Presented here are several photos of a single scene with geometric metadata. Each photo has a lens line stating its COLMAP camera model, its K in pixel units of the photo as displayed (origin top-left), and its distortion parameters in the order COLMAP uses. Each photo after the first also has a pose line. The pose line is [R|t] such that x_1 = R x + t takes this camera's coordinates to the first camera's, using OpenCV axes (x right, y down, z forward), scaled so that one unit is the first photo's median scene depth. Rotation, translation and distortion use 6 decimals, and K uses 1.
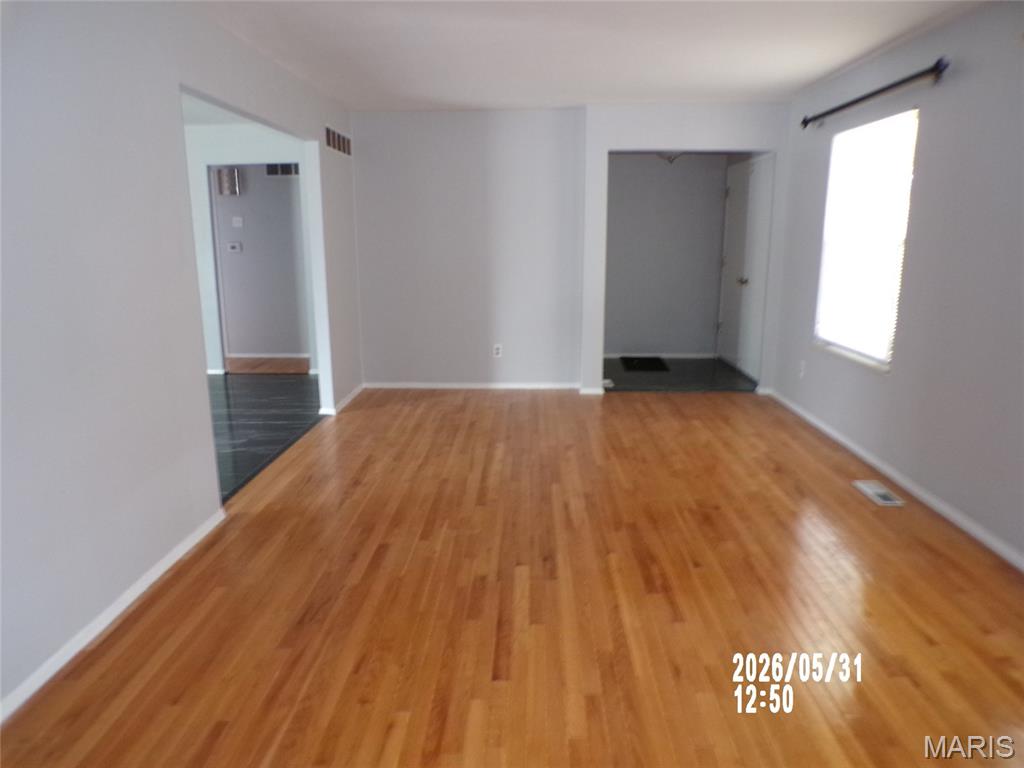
lens RADIAL K [[700.3, 0, 512.0], [0, 700.3, 384.0], [0, 0, 1]] dist [-0.045072, 0.021945]
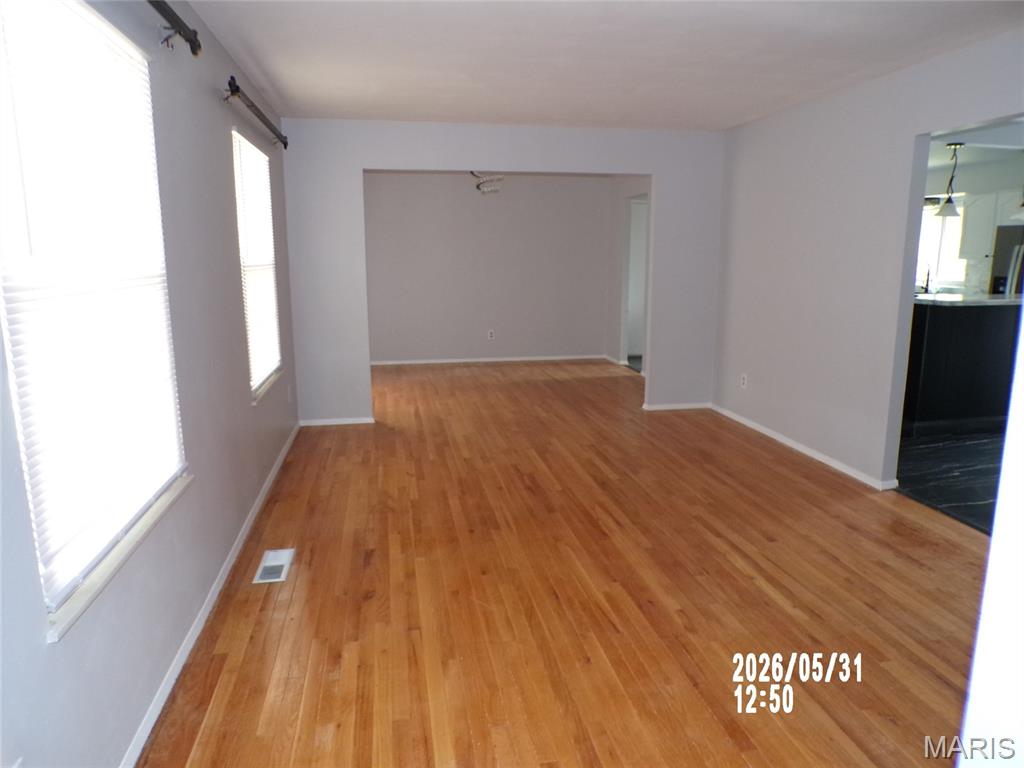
lens RADIAL K [[700.3, 0, 512.0], [0, 700.3, 384.0], [0, 0, 1]] dist [-0.045072, 0.021945]
pose [[-0.979028, 0.044248, -0.198864, 0.452741], [-0.036693, 0.921867, 0.385764, -0.427930], [0.200396, 0.384971, -0.900910, 1.938541]]
